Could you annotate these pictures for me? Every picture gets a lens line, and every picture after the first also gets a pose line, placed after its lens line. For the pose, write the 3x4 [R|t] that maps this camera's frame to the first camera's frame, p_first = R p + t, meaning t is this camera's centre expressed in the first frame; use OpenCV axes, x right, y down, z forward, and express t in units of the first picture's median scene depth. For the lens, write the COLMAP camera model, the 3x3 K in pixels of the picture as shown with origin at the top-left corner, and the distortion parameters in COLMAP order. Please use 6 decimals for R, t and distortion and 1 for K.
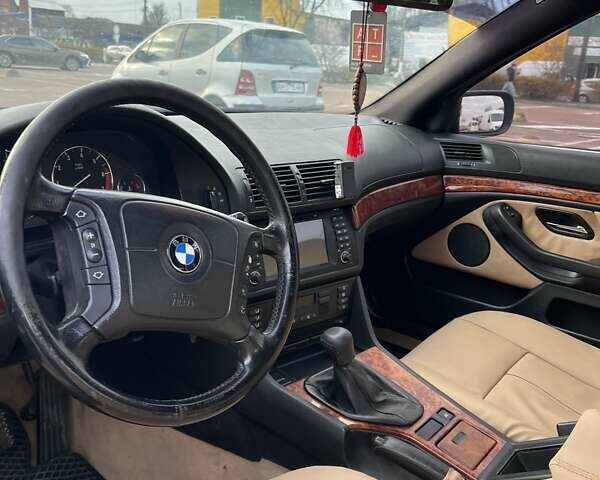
lens RADIAL K [[610.1, 0, 298.1], [0, 610.1, 239.5], [0, 0, 1]] dist [0.022999, 0.000000]
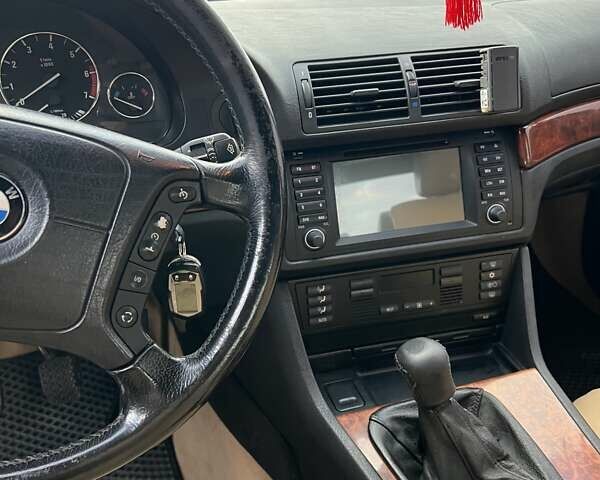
lens RADIAL K [[610.1, 0, 301.9], [0, 610.1, 237.1], [0, 0, 1]] dist [0.022999, 0.000000]
pose [[0.879736, 0.098389, -0.465172, 0.195810], [-0.040129, 0.990229, 0.133553, -0.021512], [0.473766, -0.098825, 0.875088, 0.401182]]
